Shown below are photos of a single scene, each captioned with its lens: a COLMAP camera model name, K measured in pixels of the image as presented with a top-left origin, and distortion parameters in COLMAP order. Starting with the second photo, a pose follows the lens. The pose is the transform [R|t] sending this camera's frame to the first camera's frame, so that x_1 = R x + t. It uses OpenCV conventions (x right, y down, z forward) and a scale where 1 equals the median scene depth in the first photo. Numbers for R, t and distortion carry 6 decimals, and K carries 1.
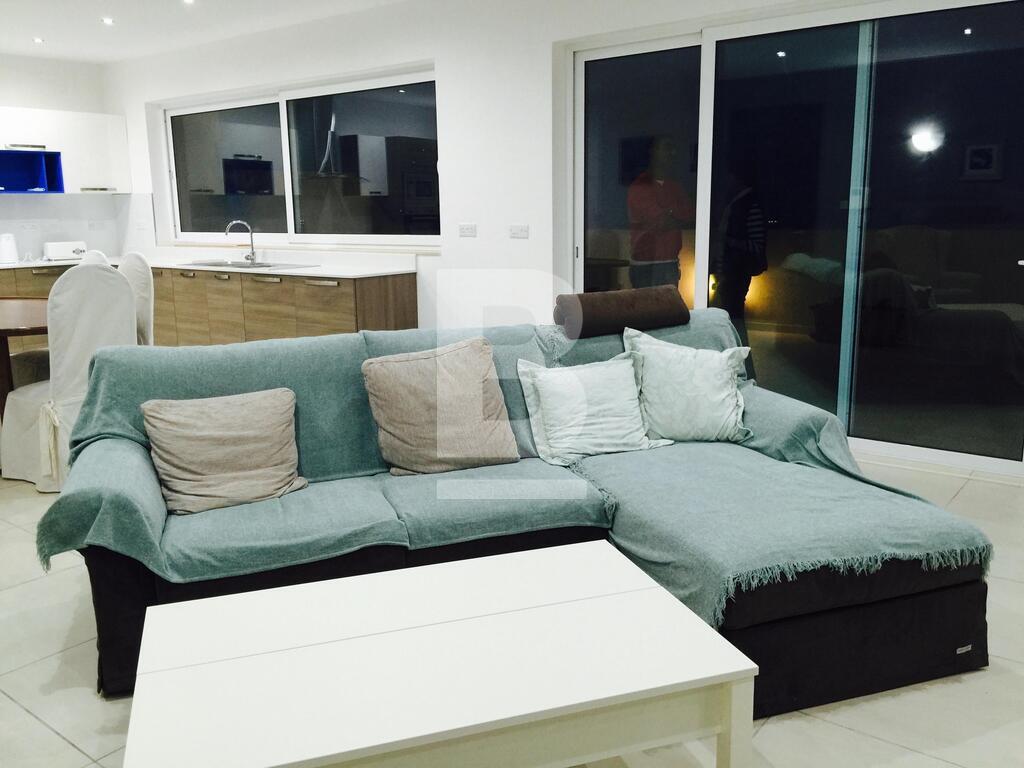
lens RADIAL K [[868.2, 0, 507.7], [0, 868.2, 366.6], [0, 0, 1]] dist [0.084947, -0.132305]
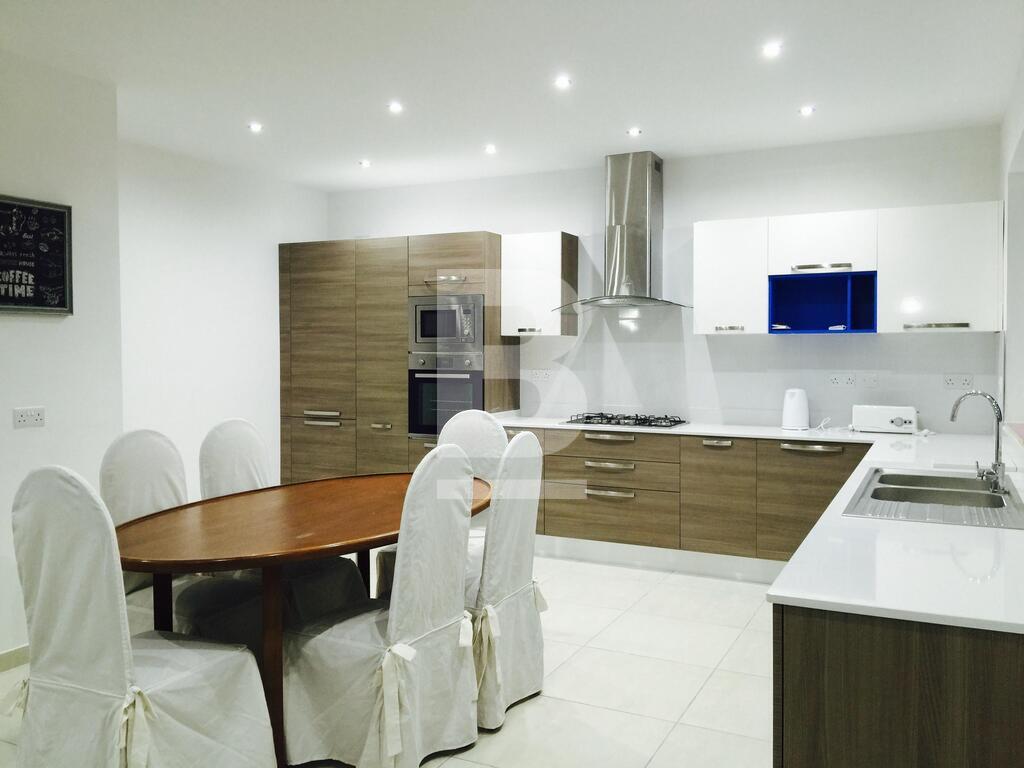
lens RADIAL K [[868.2, 0, 504.4], [0, 868.2, 379.6], [0, 0, 1]] dist [0.084947, -0.132305]
pose [[0.191034, 0.050975, -0.980259, 0.201755], [-0.178084, 0.983878, 0.016458, -0.307013], [0.965294, 0.171425, 0.197032, 1.508675]]
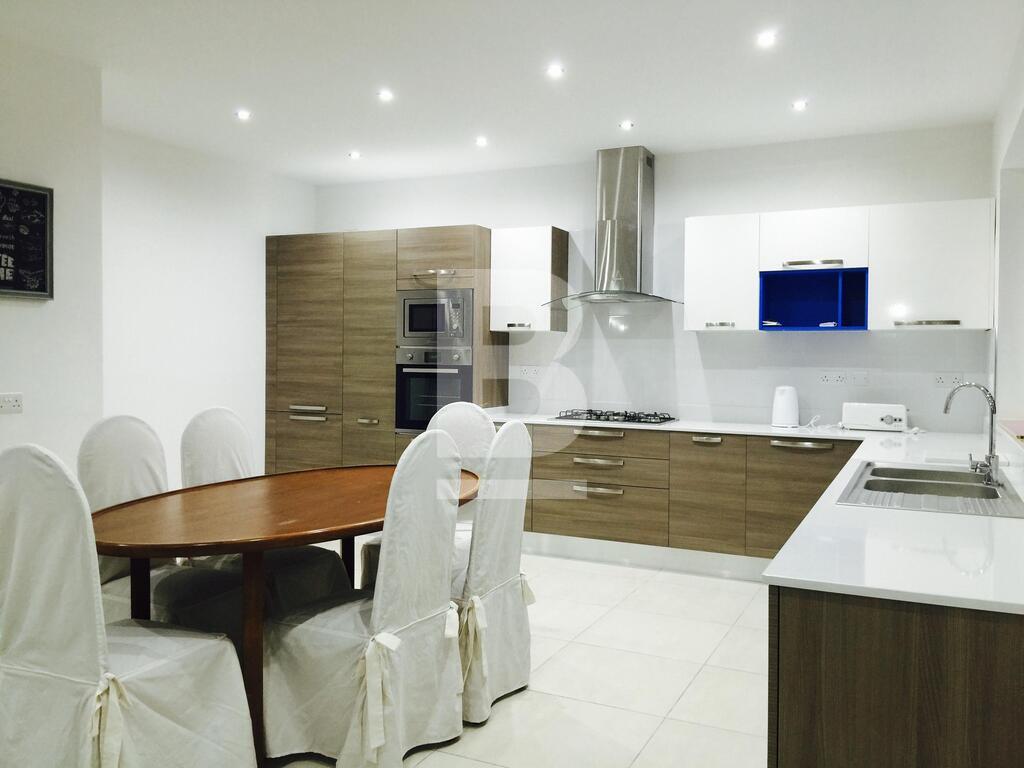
lens RADIAL K [[868.2, 0, 504.8], [0, 868.2, 378.5], [0, 0, 1]] dist [0.084947, -0.132305]
pose [[0.204628, 0.046196, -0.977749, 0.184925], [-0.187914, 0.982160, 0.007076, -0.286417], [0.960633, 0.182285, 0.209658, 1.514450]]
